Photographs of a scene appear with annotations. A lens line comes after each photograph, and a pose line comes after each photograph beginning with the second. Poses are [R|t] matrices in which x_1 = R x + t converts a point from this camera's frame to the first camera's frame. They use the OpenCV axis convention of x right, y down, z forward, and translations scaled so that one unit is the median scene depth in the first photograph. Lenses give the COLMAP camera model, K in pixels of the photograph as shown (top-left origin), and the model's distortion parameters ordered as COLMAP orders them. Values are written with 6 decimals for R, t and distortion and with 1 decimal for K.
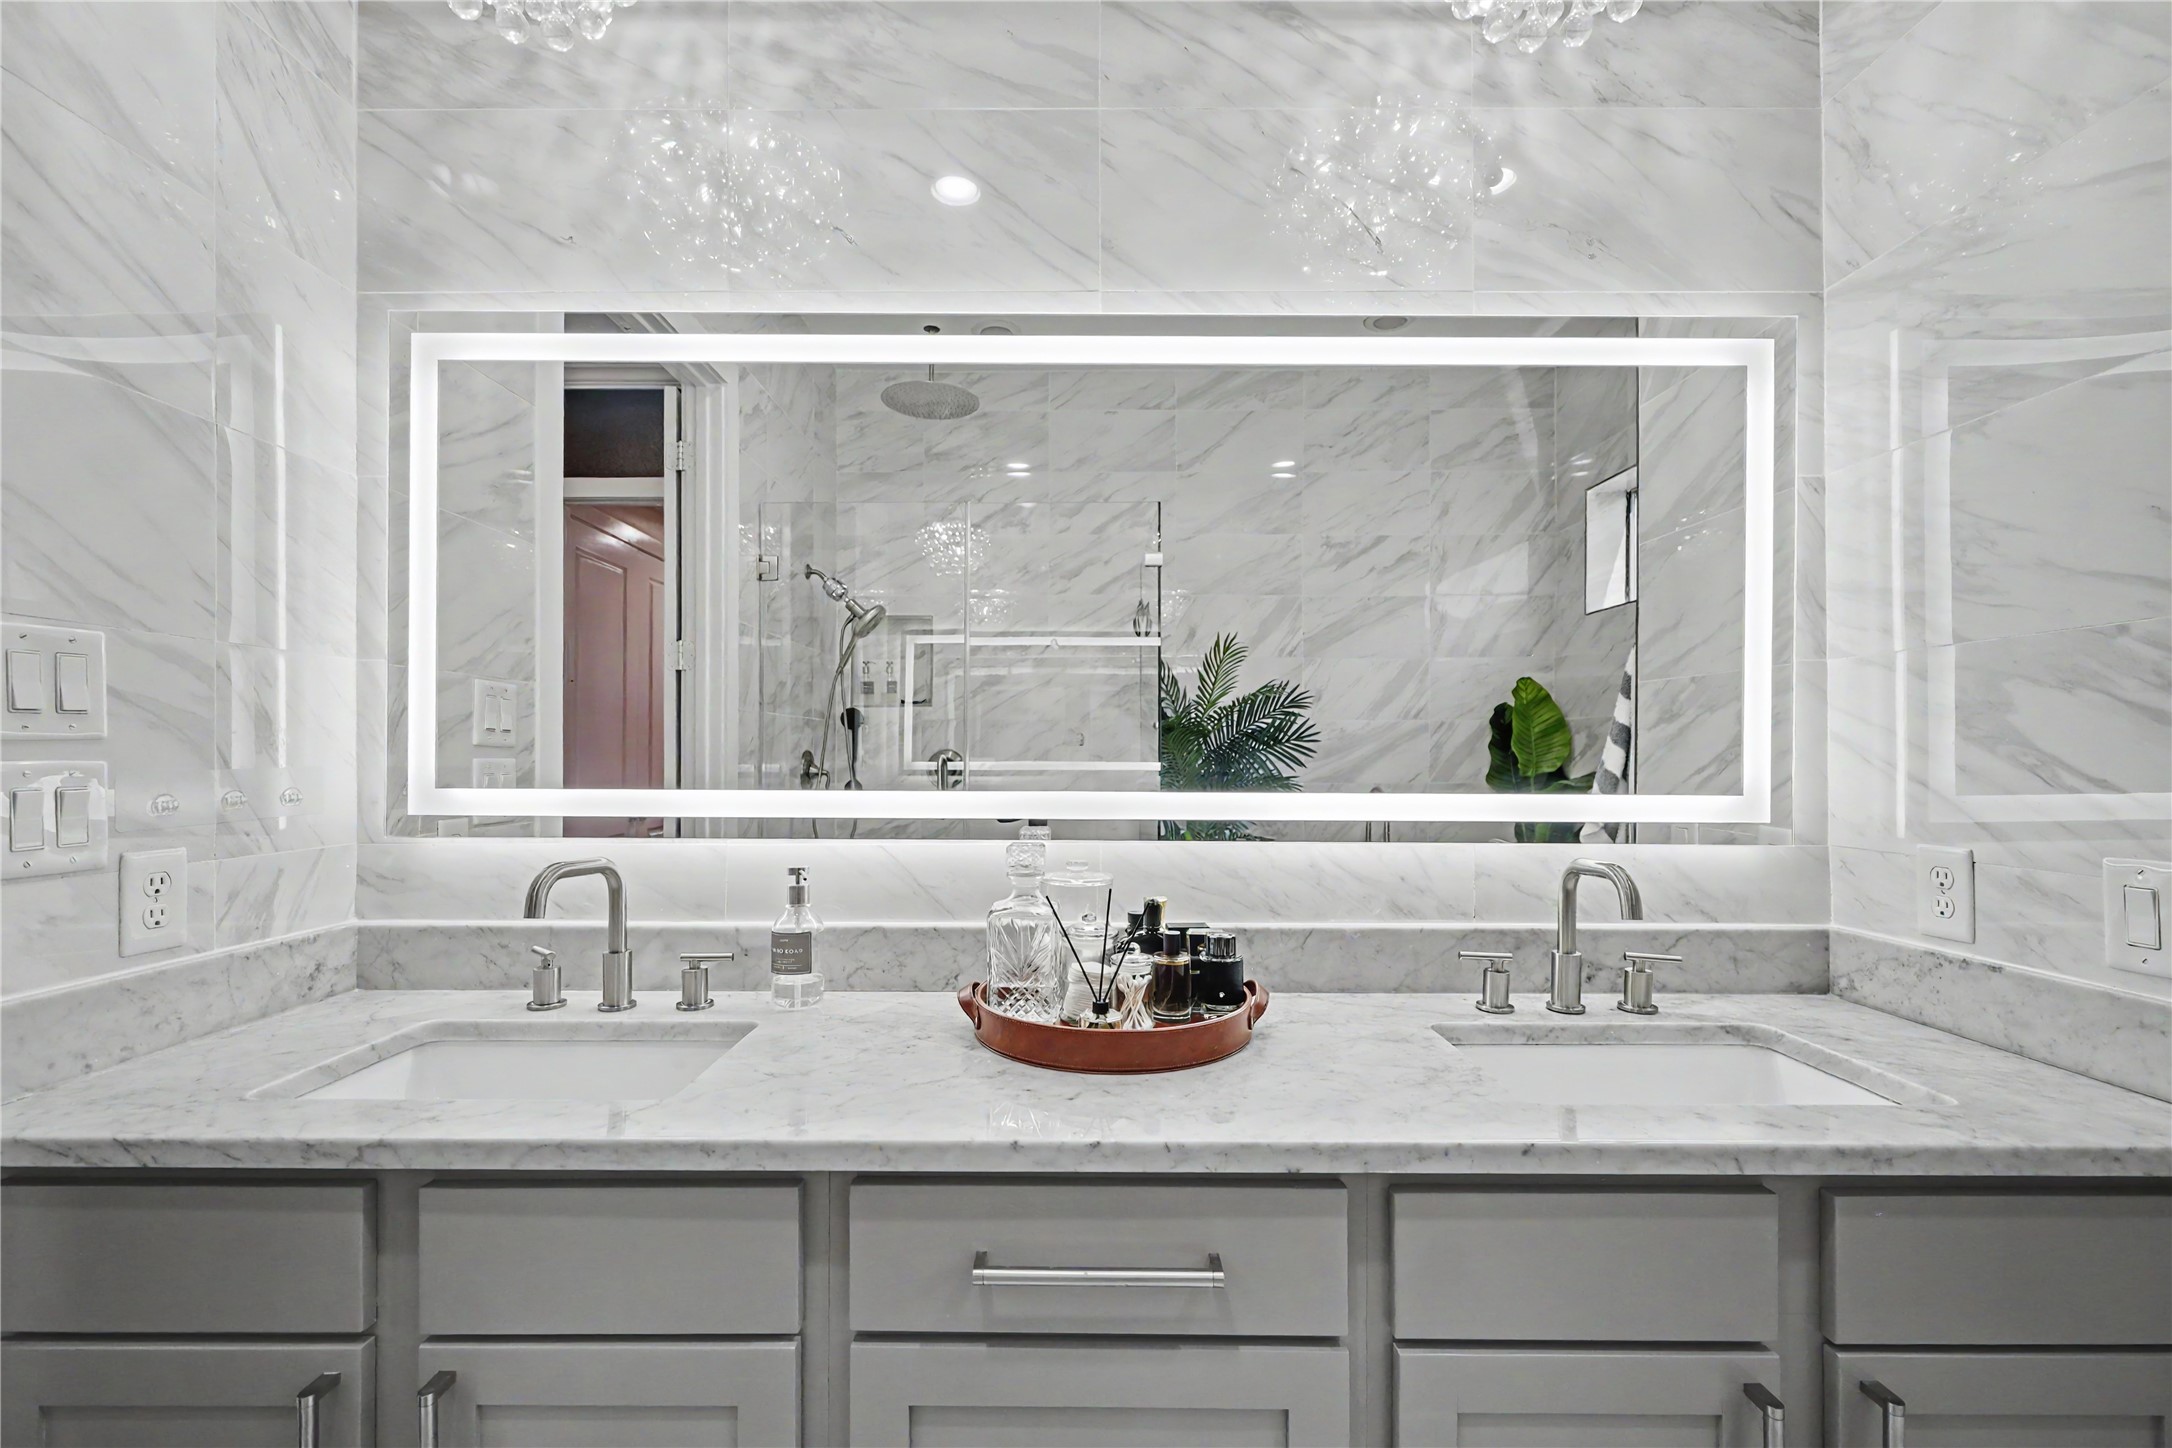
lens RADIAL K [[950.6, 0, 1099.1], [0, 950.6, 750.9], [0, 0, 1]] dist [0.002373, -0.000550]
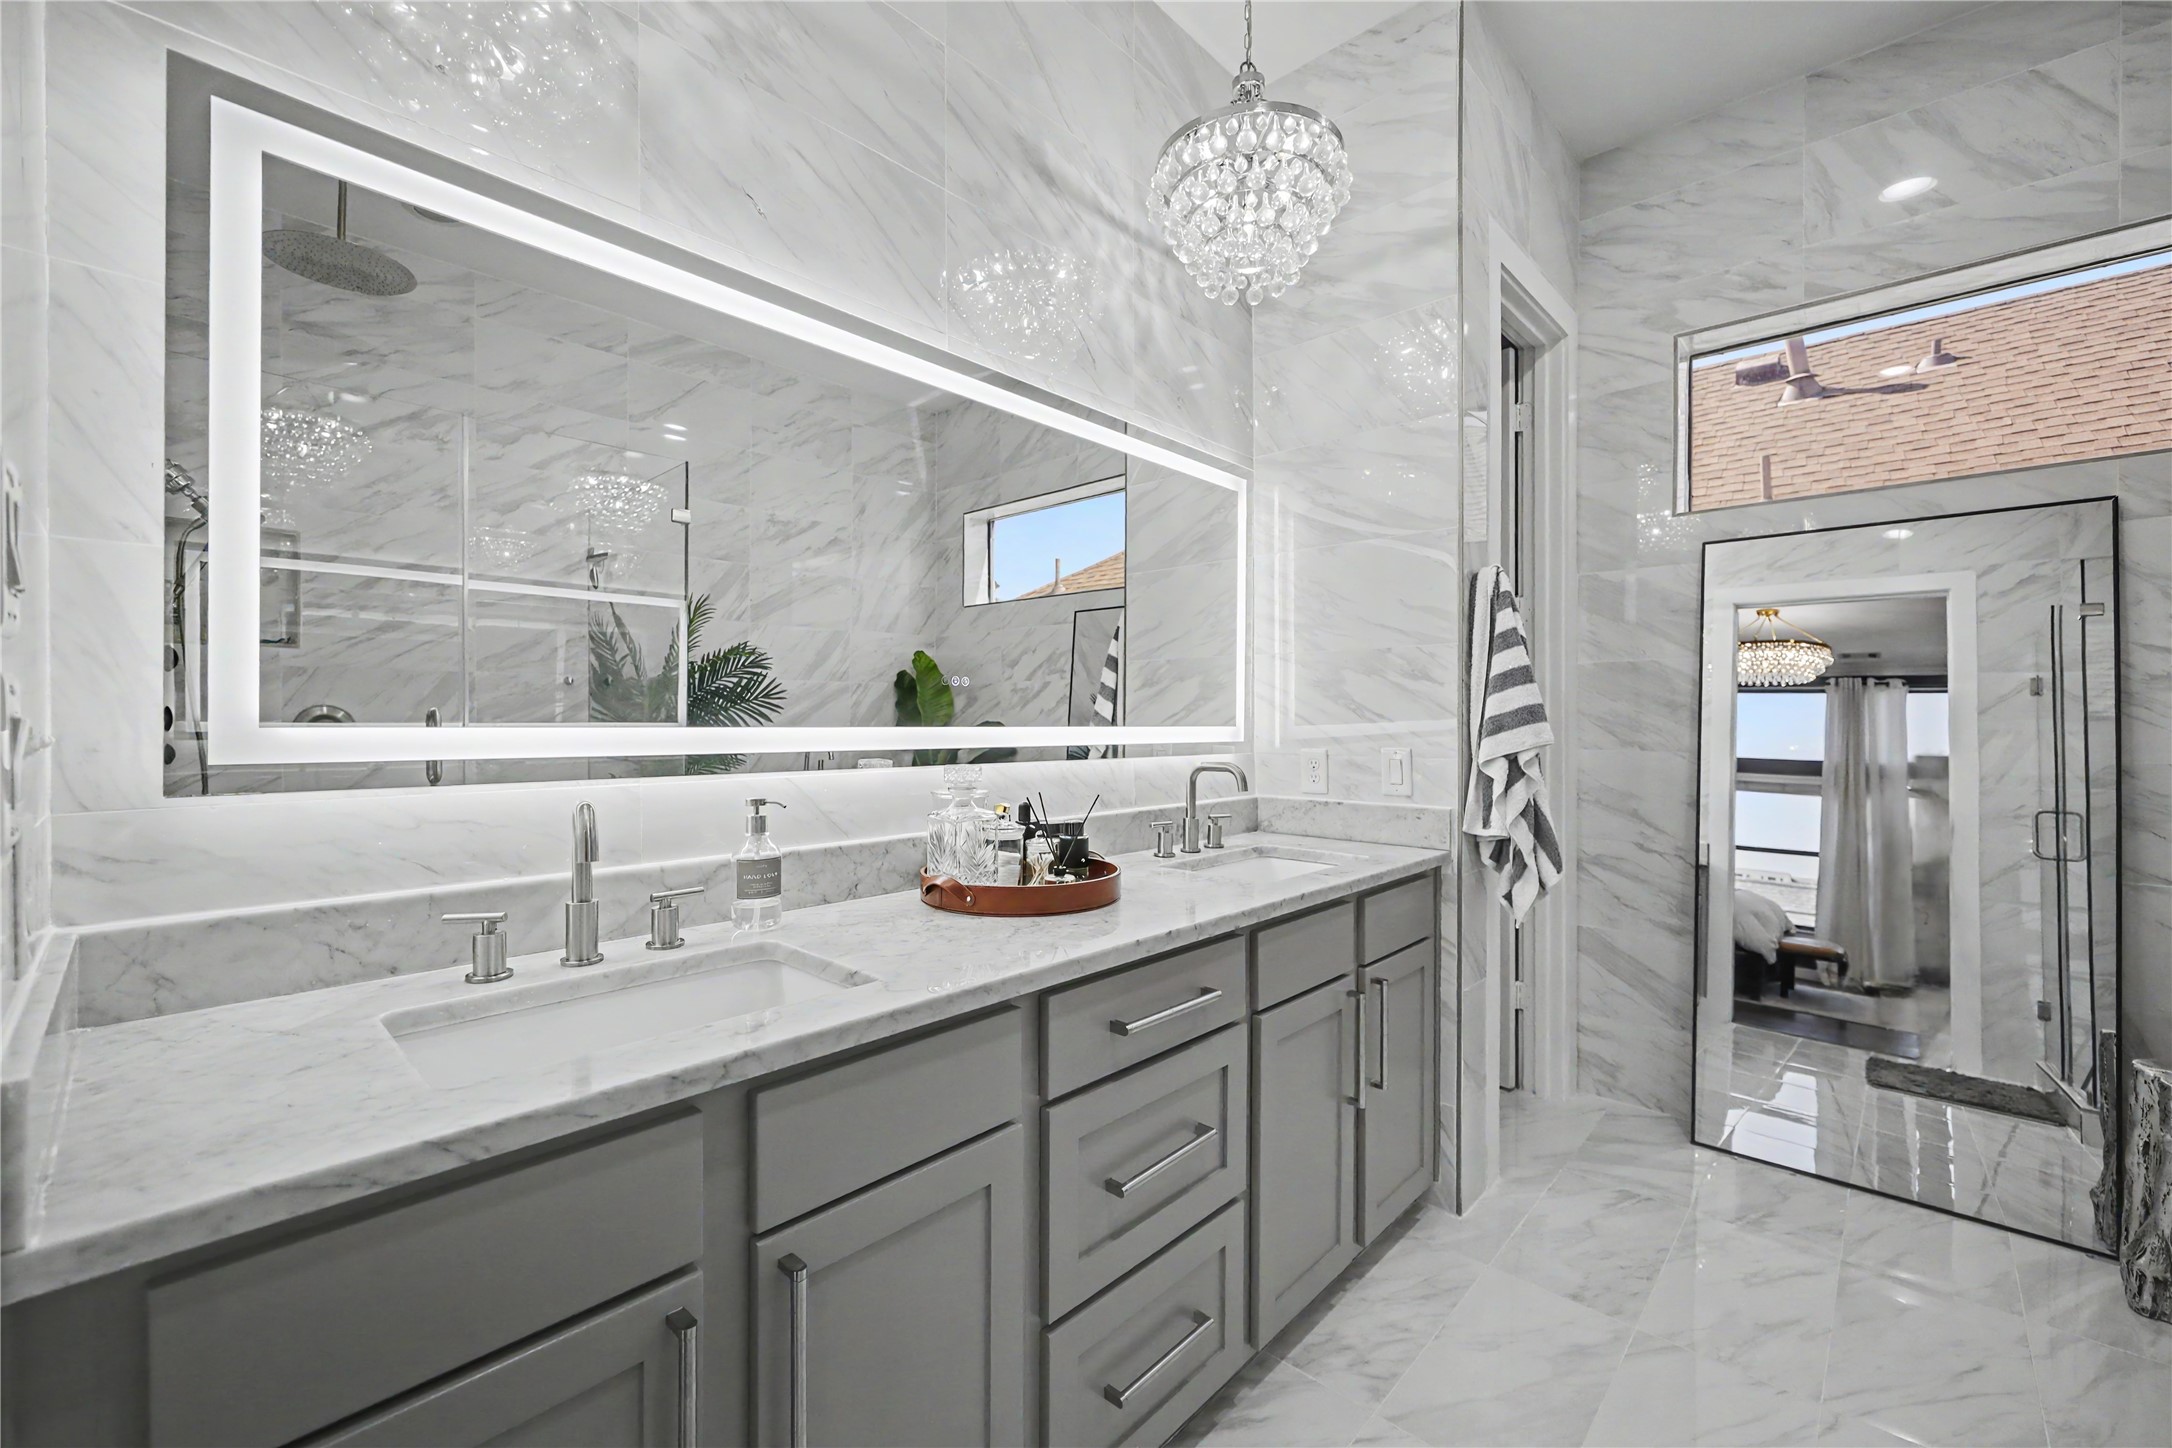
lens RADIAL K [[895.1, 0, 1098.4], [0, 895.1, 725.8], [0, 0, 1]] dist [0.002236, -0.000545]
pose [[0.668242, -0.005688, 0.743922, -0.760126], [-0.002185, 0.999951, 0.009609, 0.028626], [-0.743941, -0.008047, 0.668197, 0.043829]]
